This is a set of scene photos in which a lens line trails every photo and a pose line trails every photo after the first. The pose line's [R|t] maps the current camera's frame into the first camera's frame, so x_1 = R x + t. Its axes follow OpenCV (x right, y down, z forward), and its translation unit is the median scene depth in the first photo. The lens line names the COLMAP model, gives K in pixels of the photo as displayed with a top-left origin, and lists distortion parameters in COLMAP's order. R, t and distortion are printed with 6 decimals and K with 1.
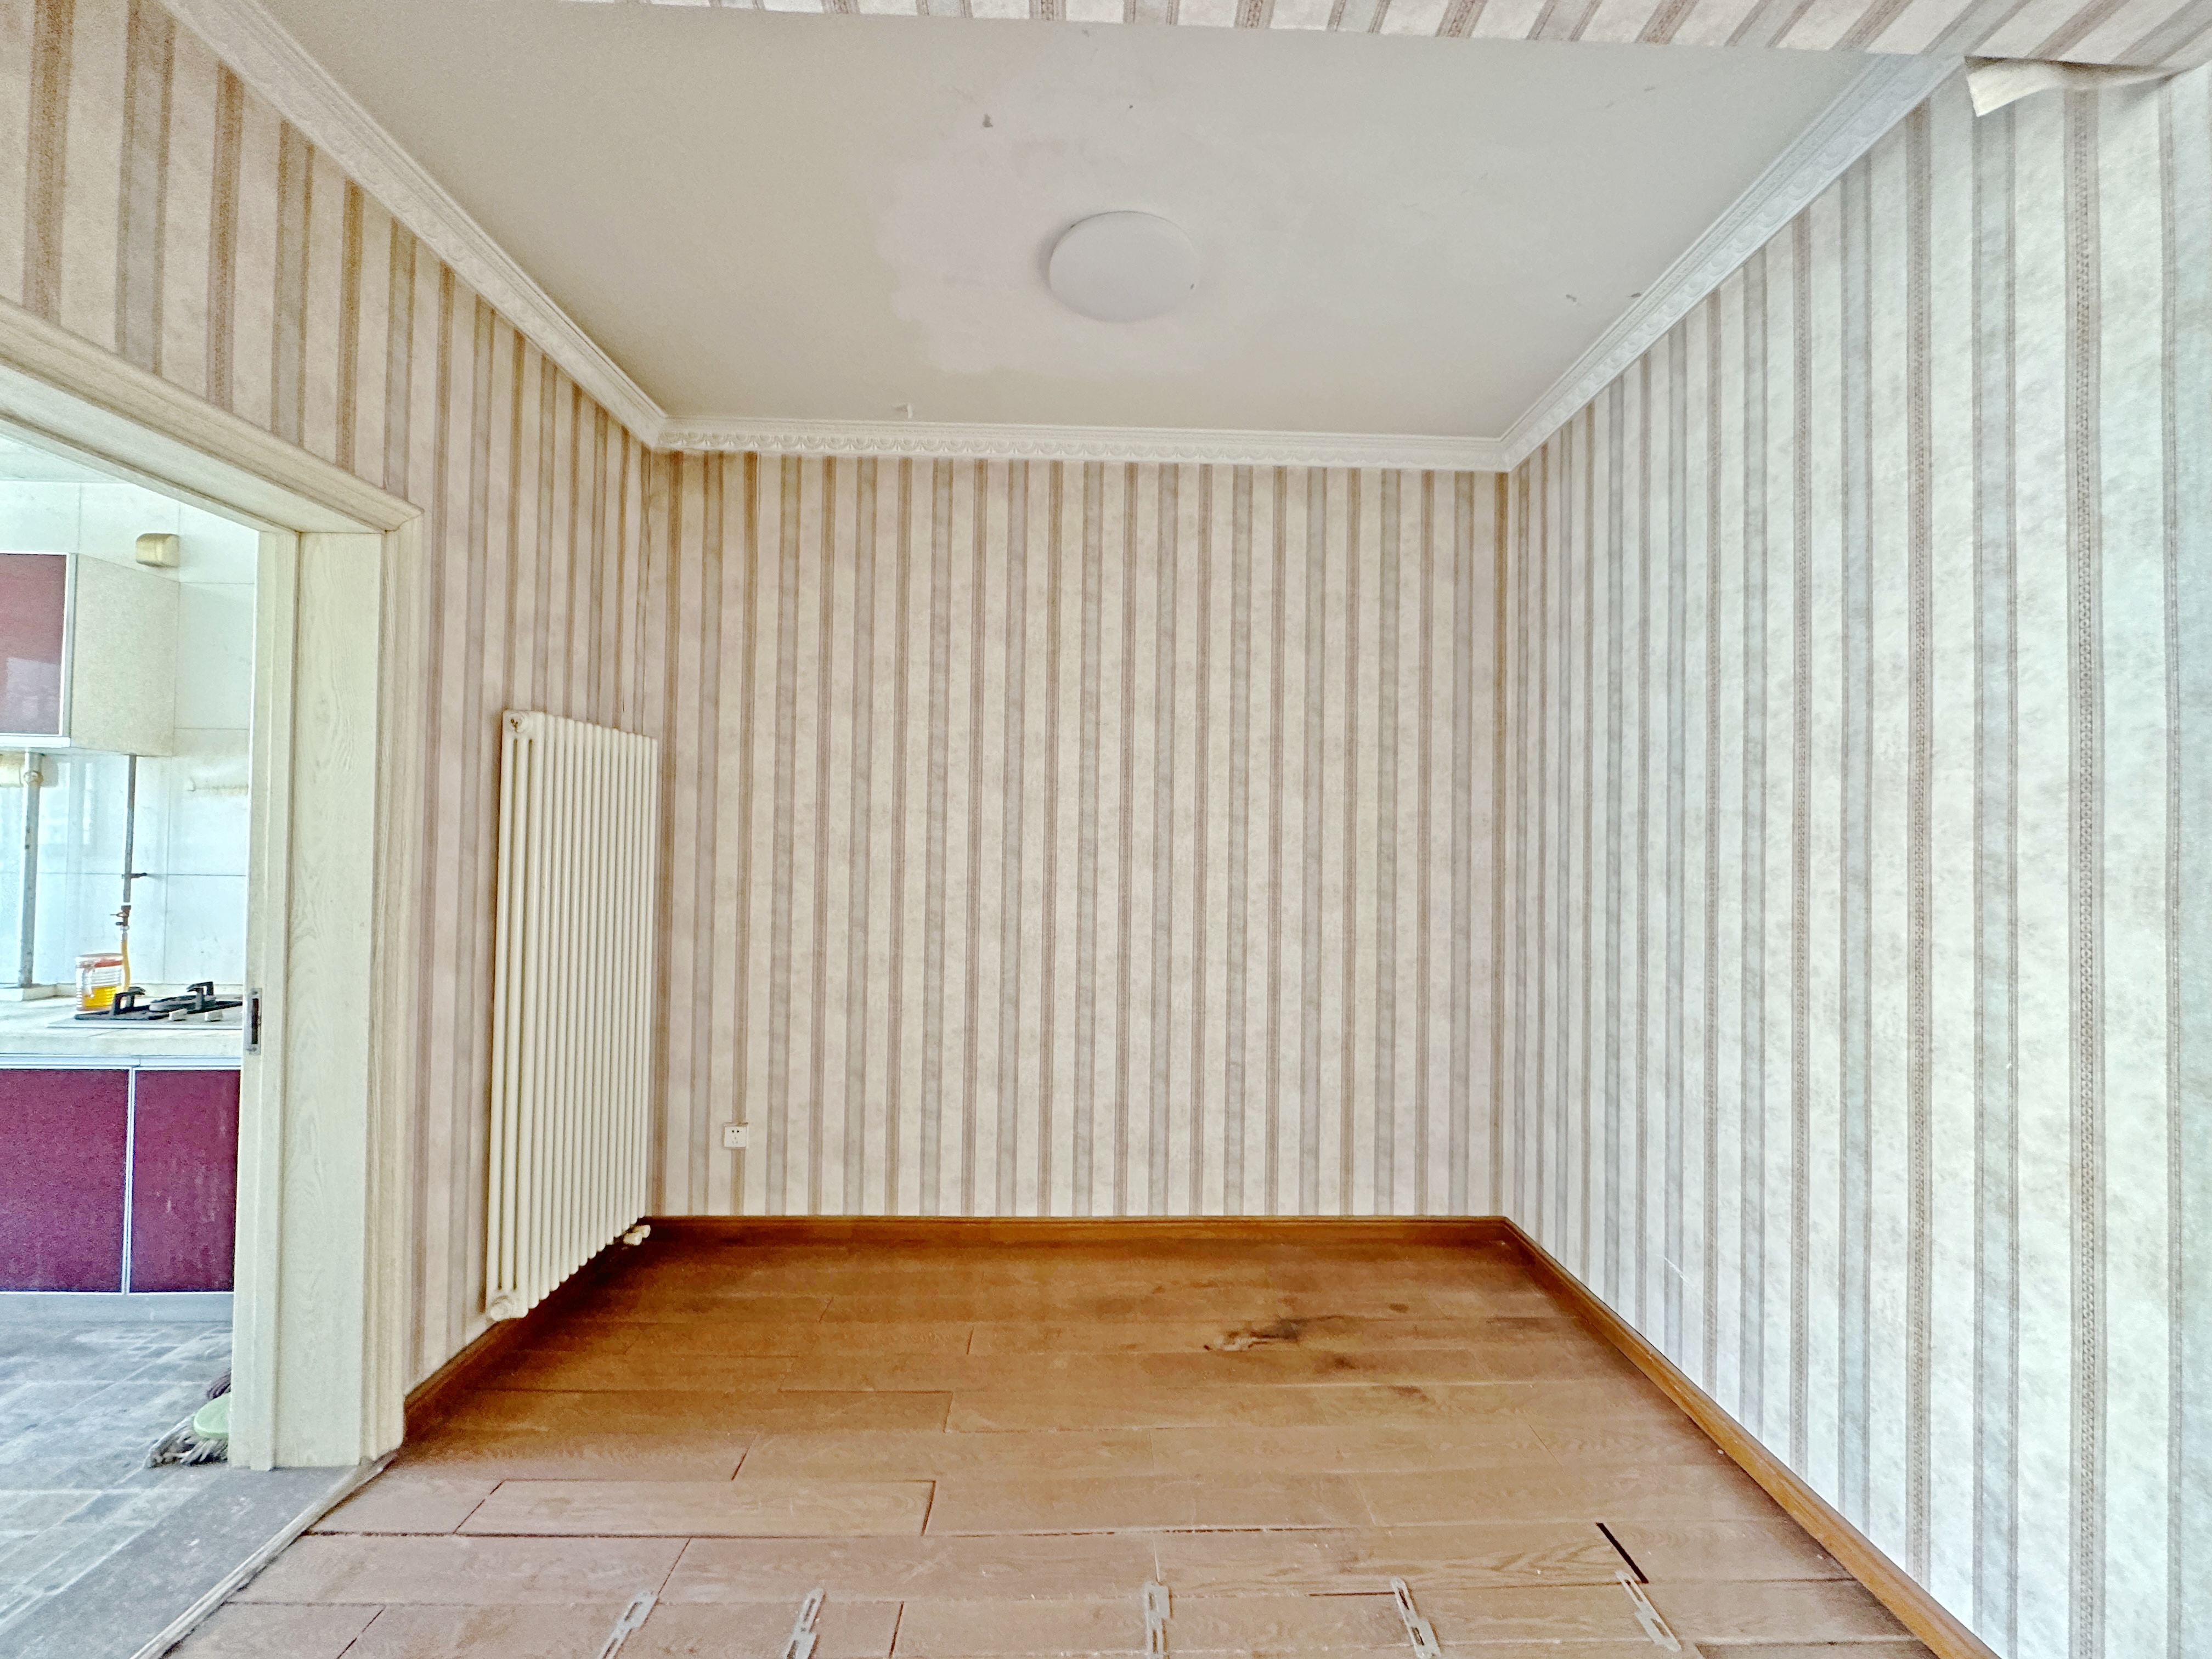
lens RADIAL K [[880.7, 0, 1107.6], [0, 880.7, 830.2], [0, 0, 1]] dist [0.002884, -0.000220]
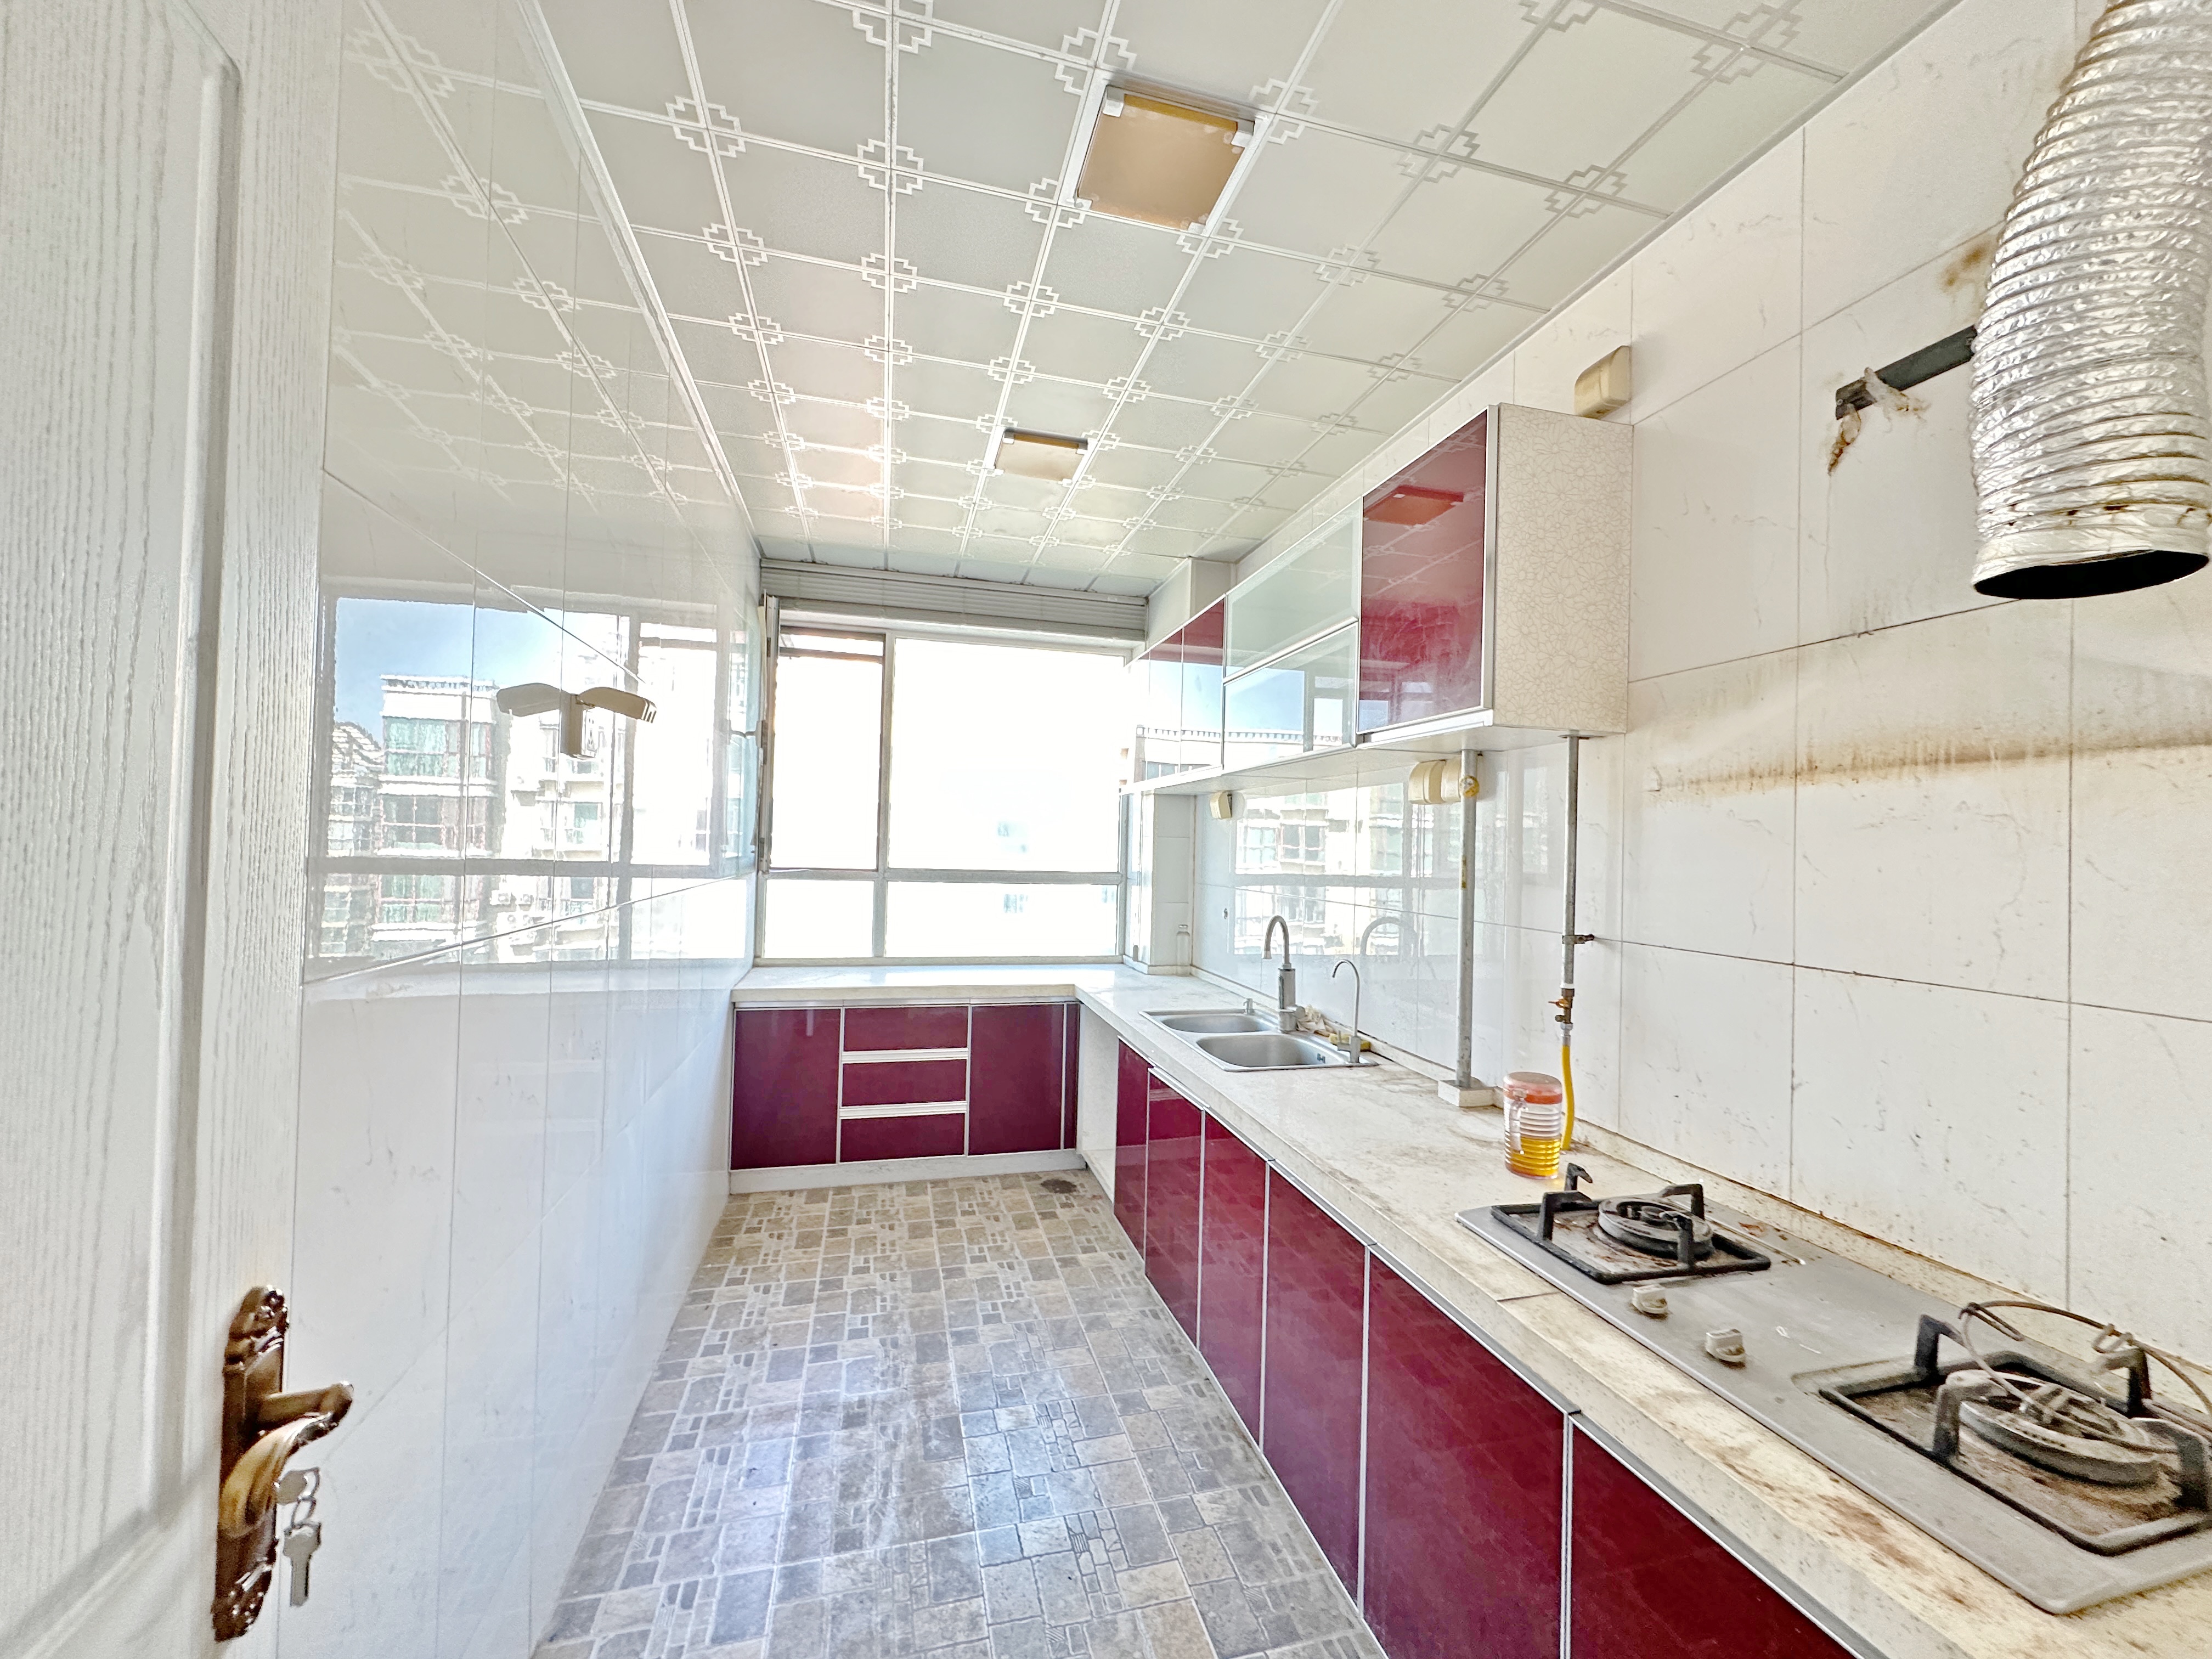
lens RADIAL K [[880.7, 0, 1106.3], [0, 880.7, 833.1], [0, 0, 1]] dist [0.002884, -0.000220]
pose [[0.227619, -0.026883, -0.973379, -0.600973], [-0.005124, 0.999572, -0.028805, -0.000904], [0.973737, 0.011544, 0.227383, 0.560807]]
